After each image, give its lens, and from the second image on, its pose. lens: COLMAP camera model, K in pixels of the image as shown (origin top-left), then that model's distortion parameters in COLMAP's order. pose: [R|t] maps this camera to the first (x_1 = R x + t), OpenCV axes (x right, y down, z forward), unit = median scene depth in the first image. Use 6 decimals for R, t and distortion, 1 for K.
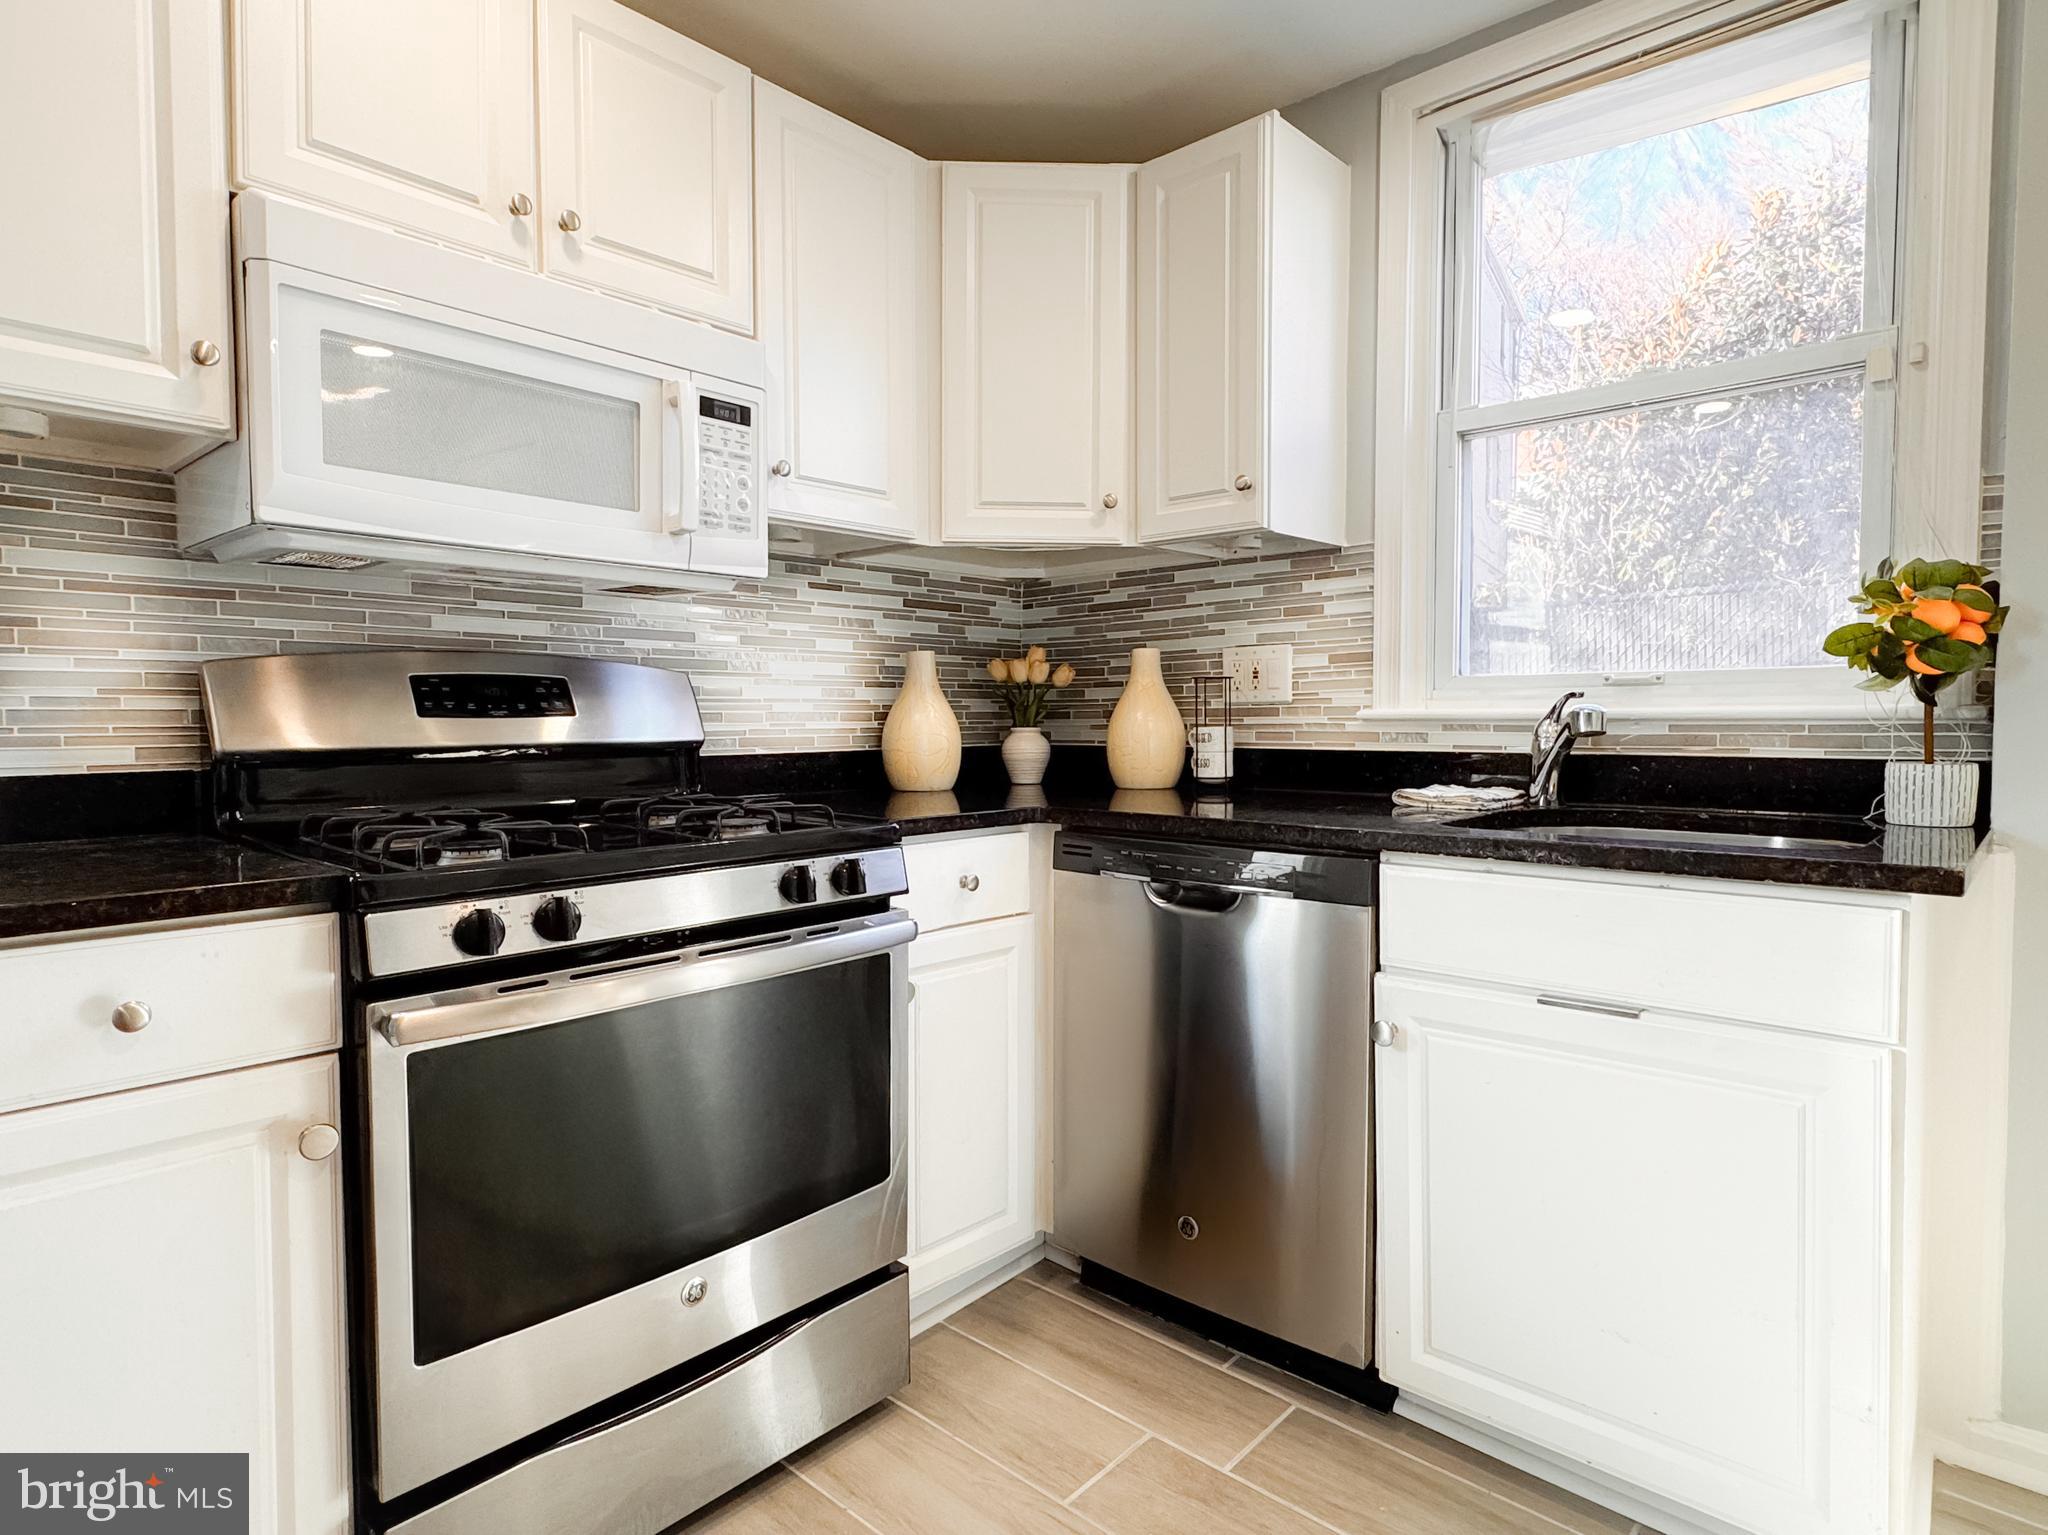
lens RADIAL K [[1141.4, 0, 1024.0], [0, 1141.4, 767.5], [0, 0, 1]] dist [-0.021087, 0.040000]
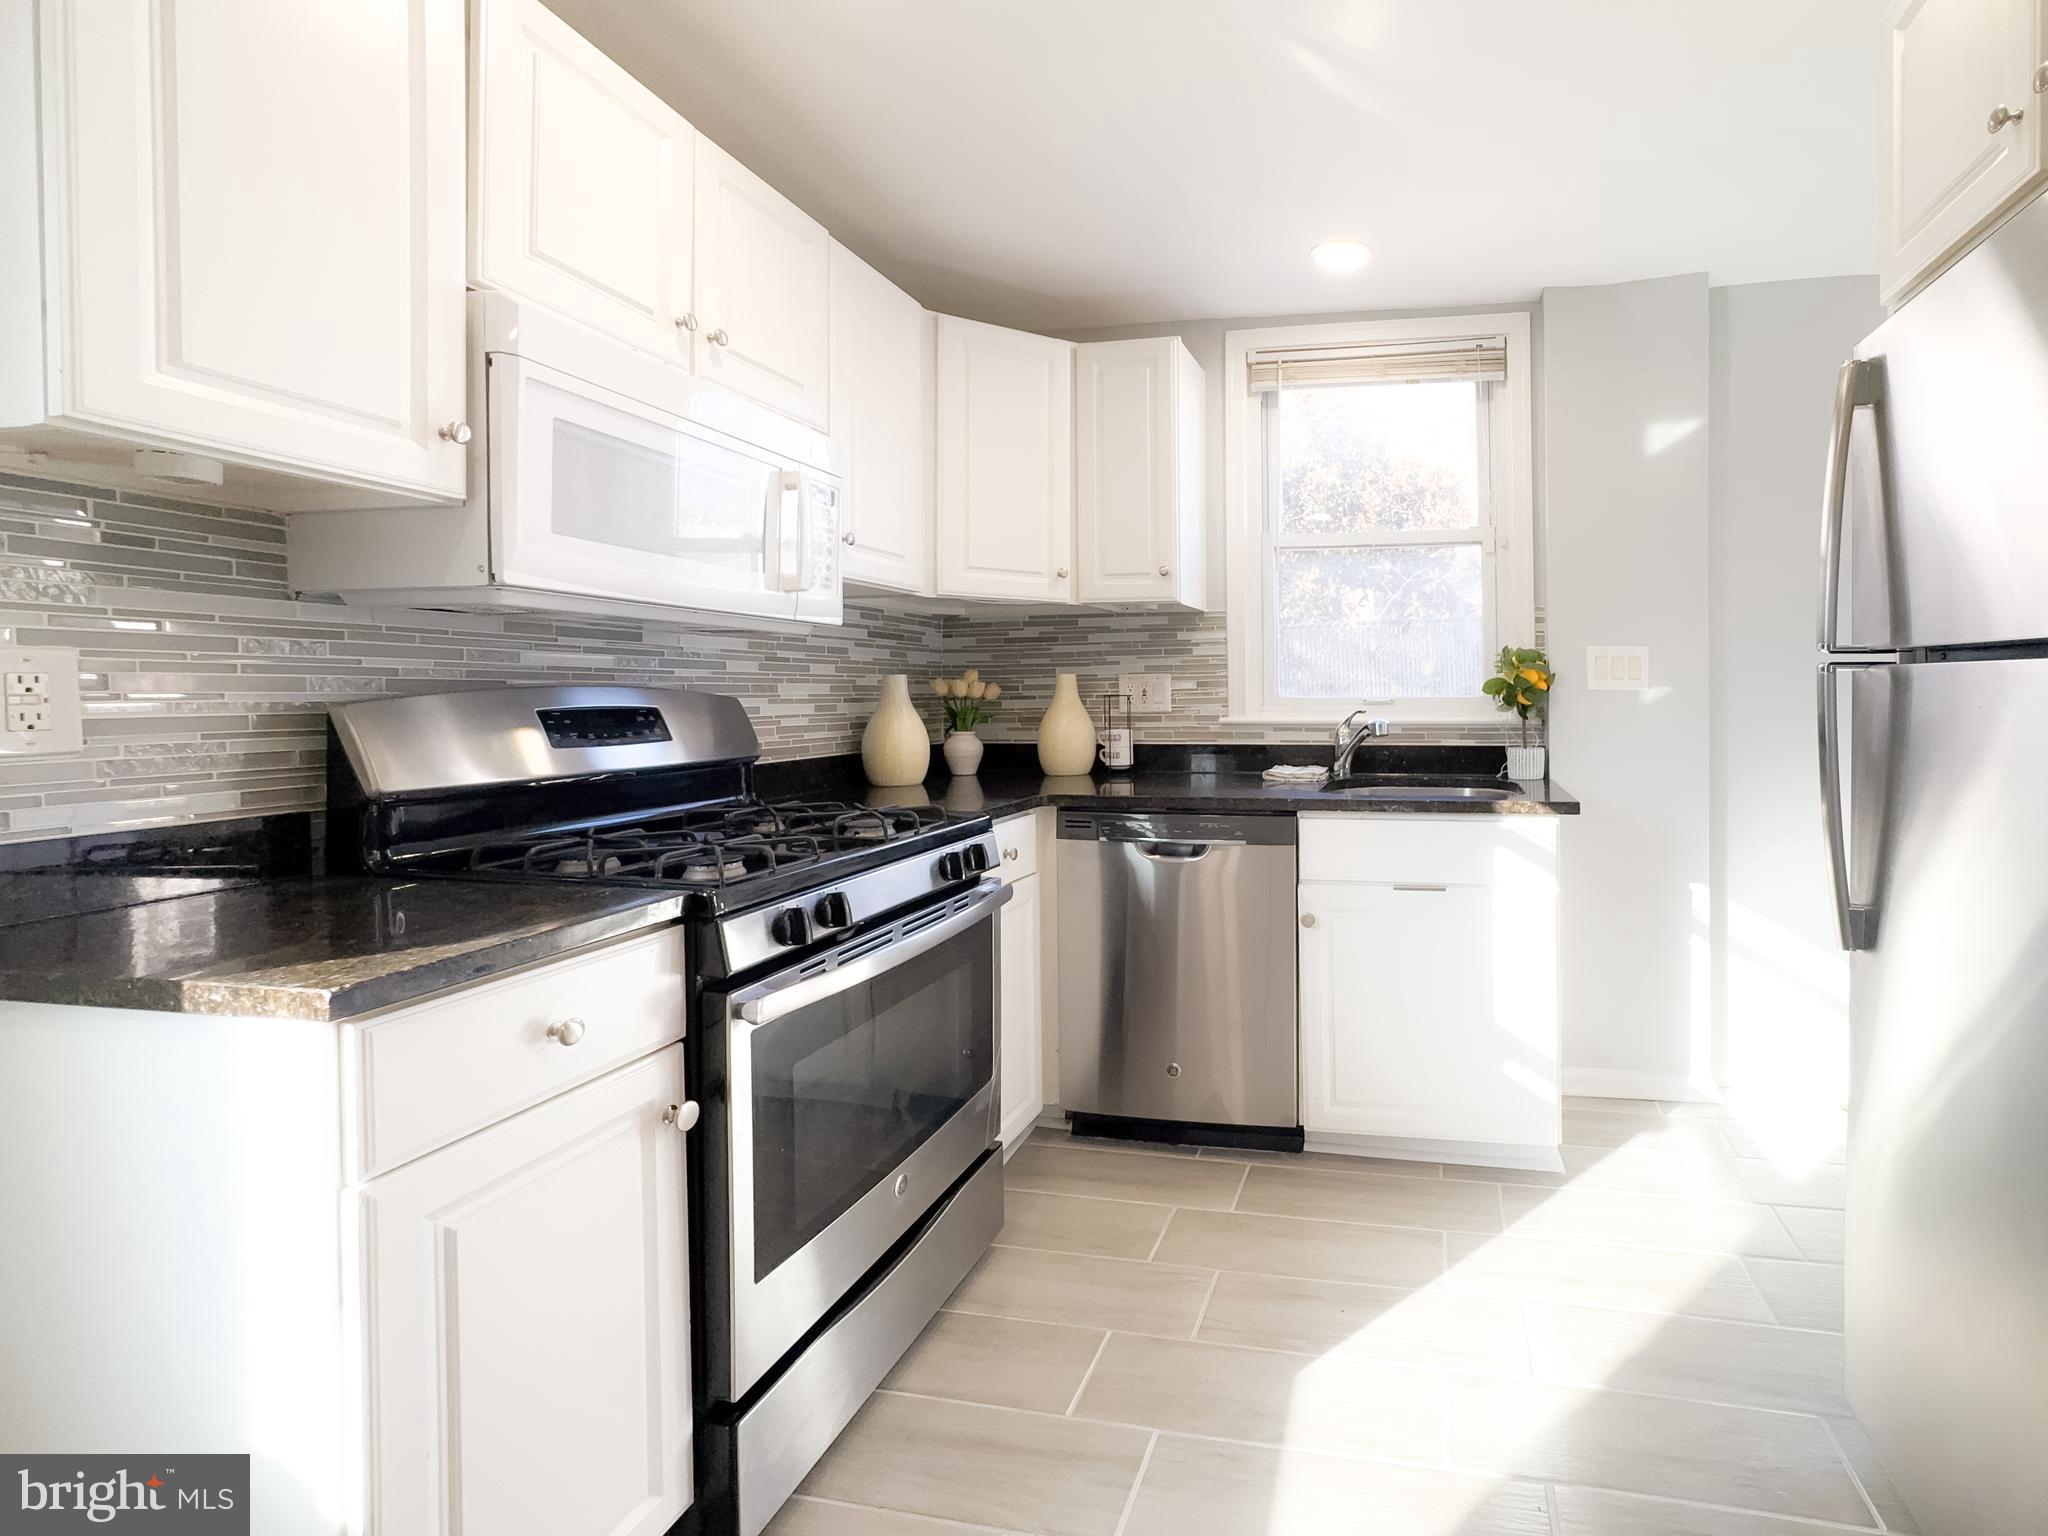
lens RADIAL K [[912.8, 0, 1262.2], [0, 912.8, 705.4], [0, 0, 1]] dist [-0.001419, -0.000184]
pose [[0.848772, -0.008373, 0.528693, -0.356794], [0.025879, 0.999334, -0.025721, -0.039198], [-0.528125, 0.035514, 0.848423, -0.094020]]
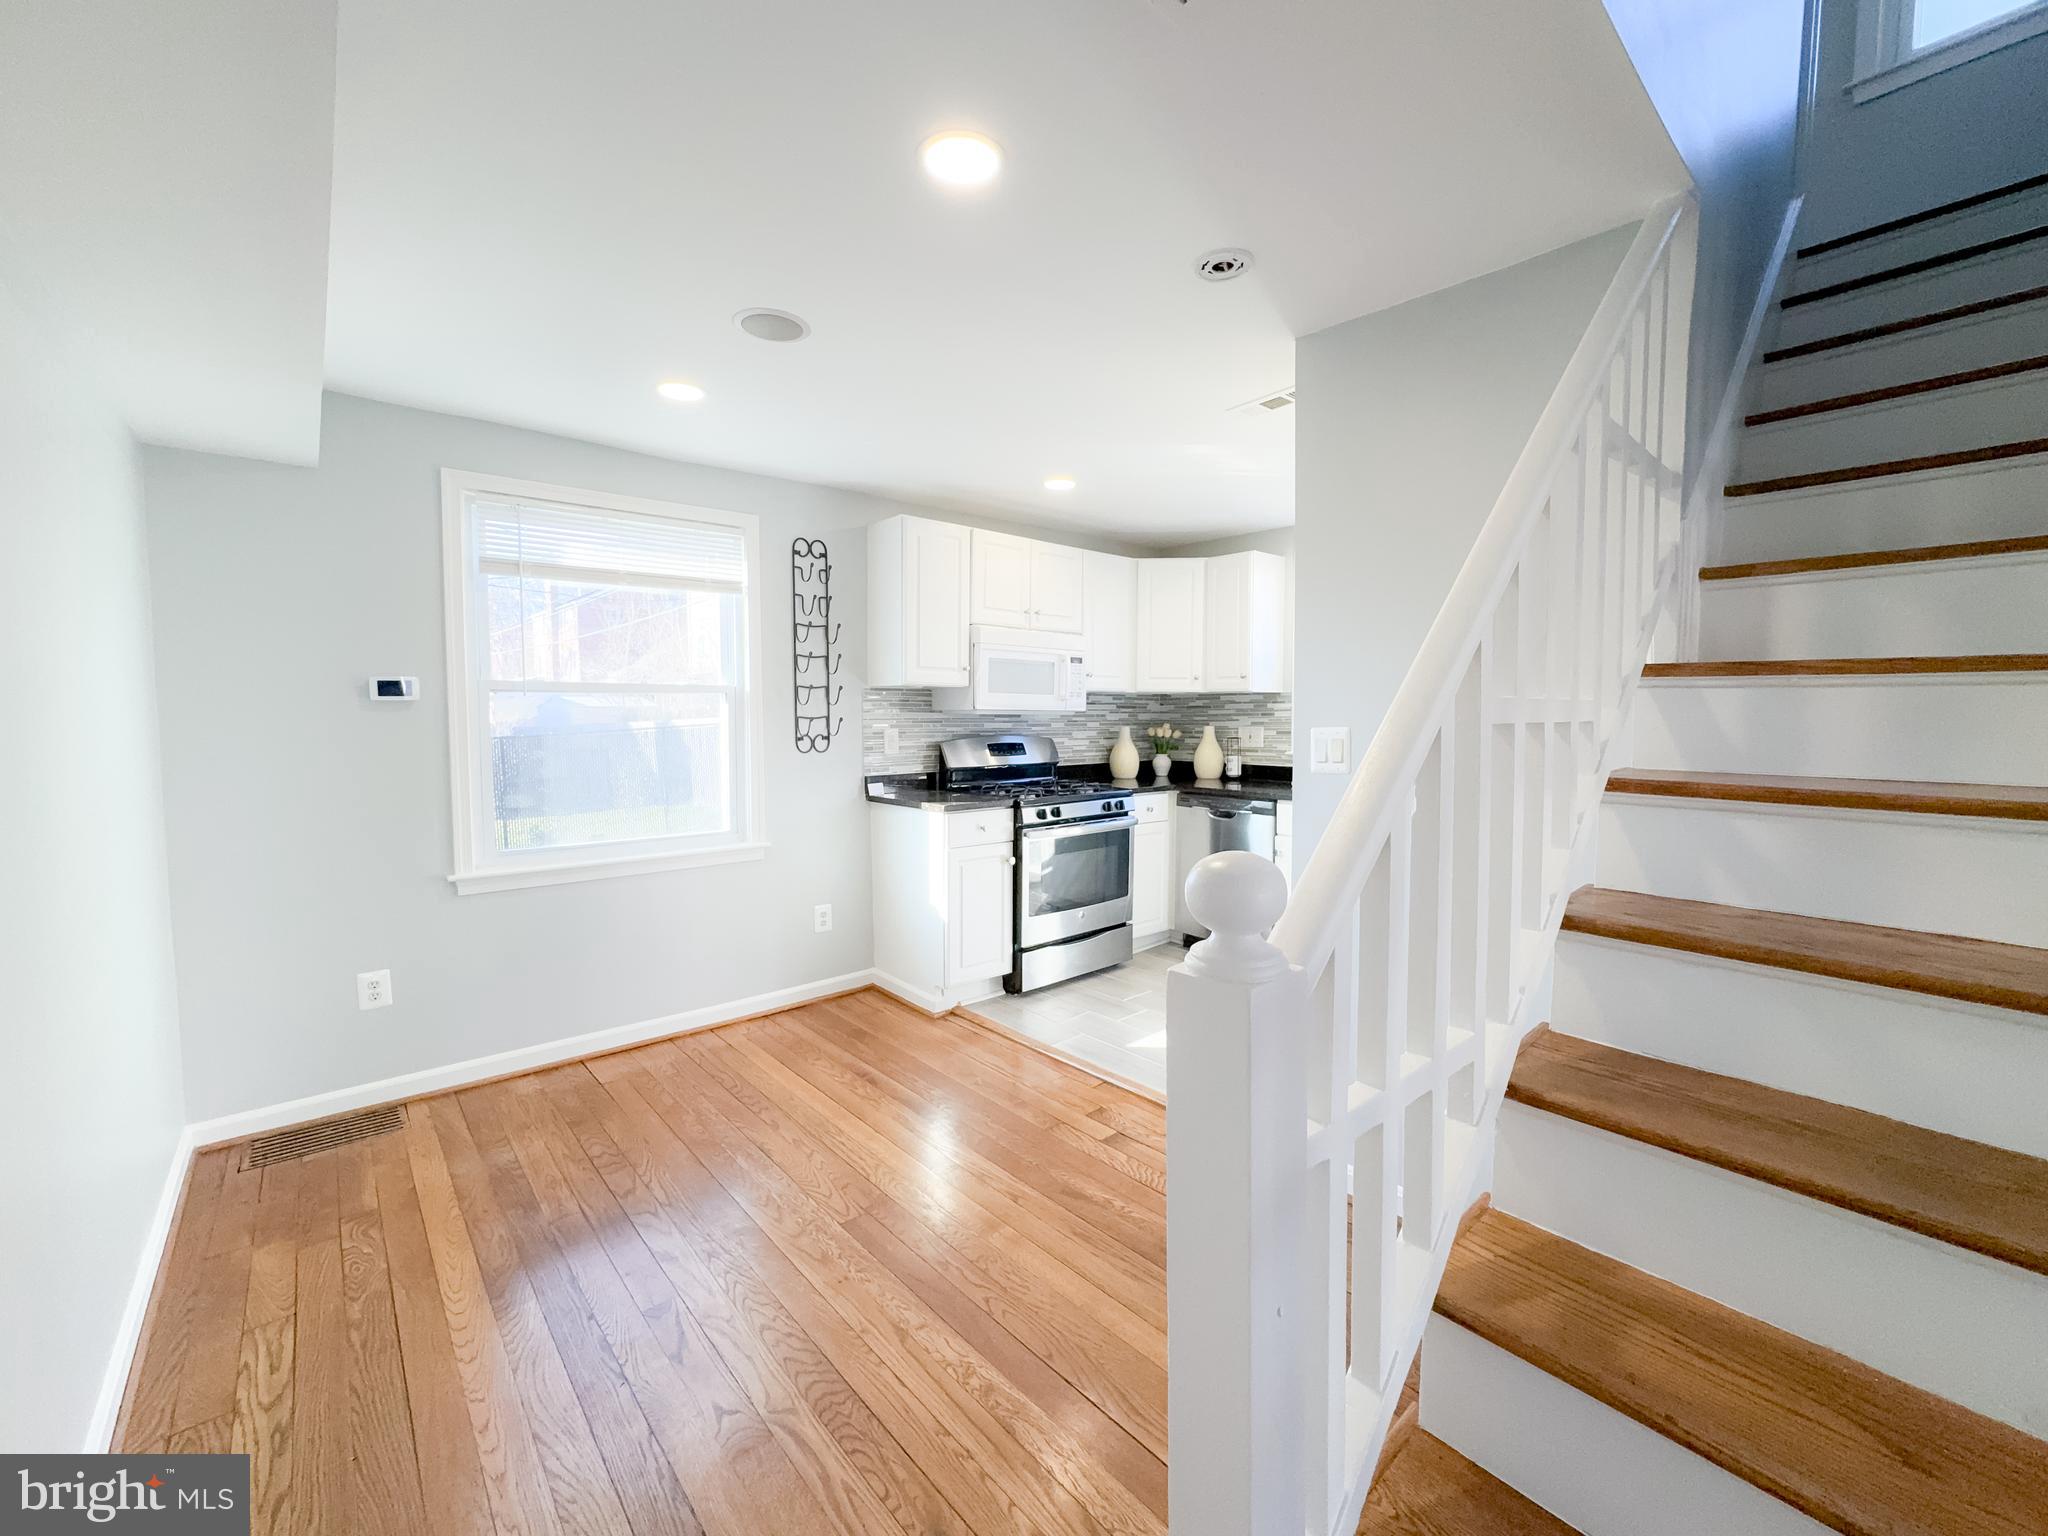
lens RADIAL K [[826.0, 0, 1024.0], [0, 826.0, 768.0], [0, 0, 1]] dist [-0.023865, 0.000113]
pose [[0.992974, 0.010556, -0.117865, -0.121003], [-0.008307, 0.999774, 0.019555, -0.050923], [0.118044, -0.018438, 0.992837, -1.239390]]
